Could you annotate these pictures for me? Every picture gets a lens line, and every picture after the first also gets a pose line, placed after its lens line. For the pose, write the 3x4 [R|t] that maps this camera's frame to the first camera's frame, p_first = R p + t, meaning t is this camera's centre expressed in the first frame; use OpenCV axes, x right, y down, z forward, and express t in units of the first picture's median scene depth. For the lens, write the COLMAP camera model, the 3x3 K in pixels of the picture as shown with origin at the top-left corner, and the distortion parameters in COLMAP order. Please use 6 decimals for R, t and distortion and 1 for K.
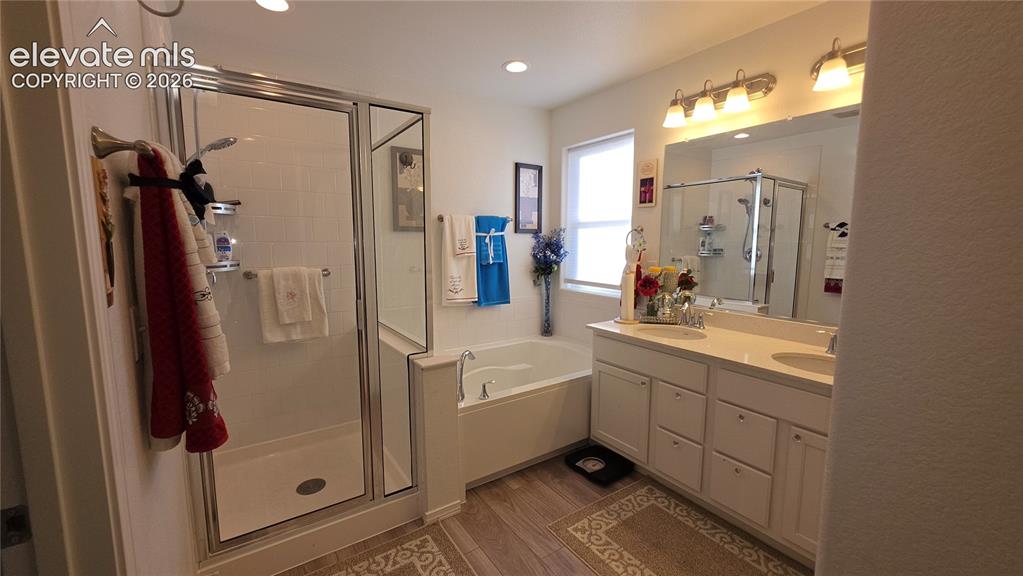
lens RADIAL K [[406.0, 0, 511.1], [0, 406.0, 288.0], [0, 0, 1]] dist [0.003012, 0.000100]
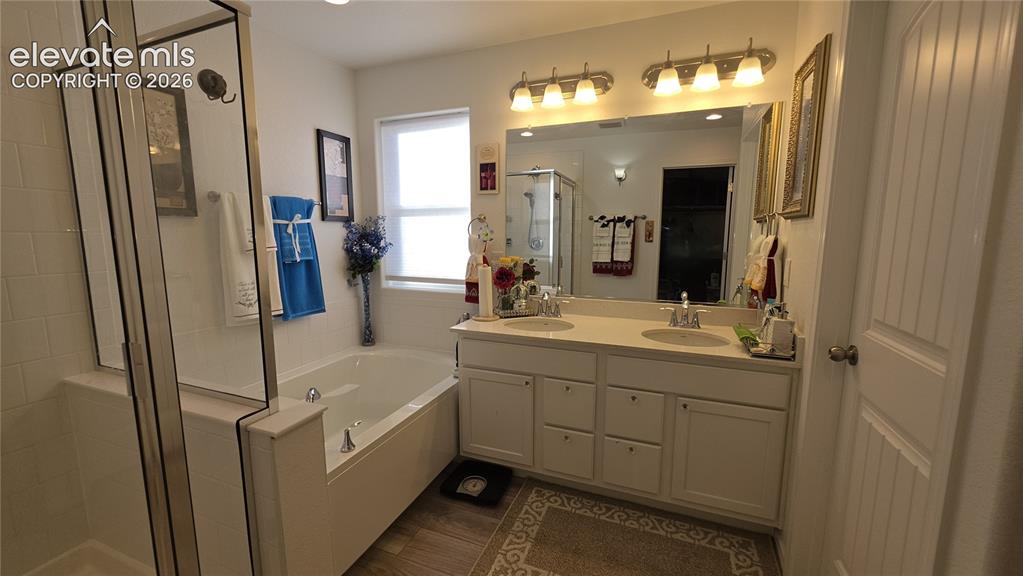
lens RADIAL K [[406.0, 0, 509.6], [0, 406.0, 287.9], [0, 0, 1]] dist [0.003012, 0.000100]
pose [[0.833404, -0.078324, 0.547085, -0.179263], [0.067345, 0.996922, 0.040136, -0.020518], [-0.548545, 0.003394, 0.836114, 0.217730]]
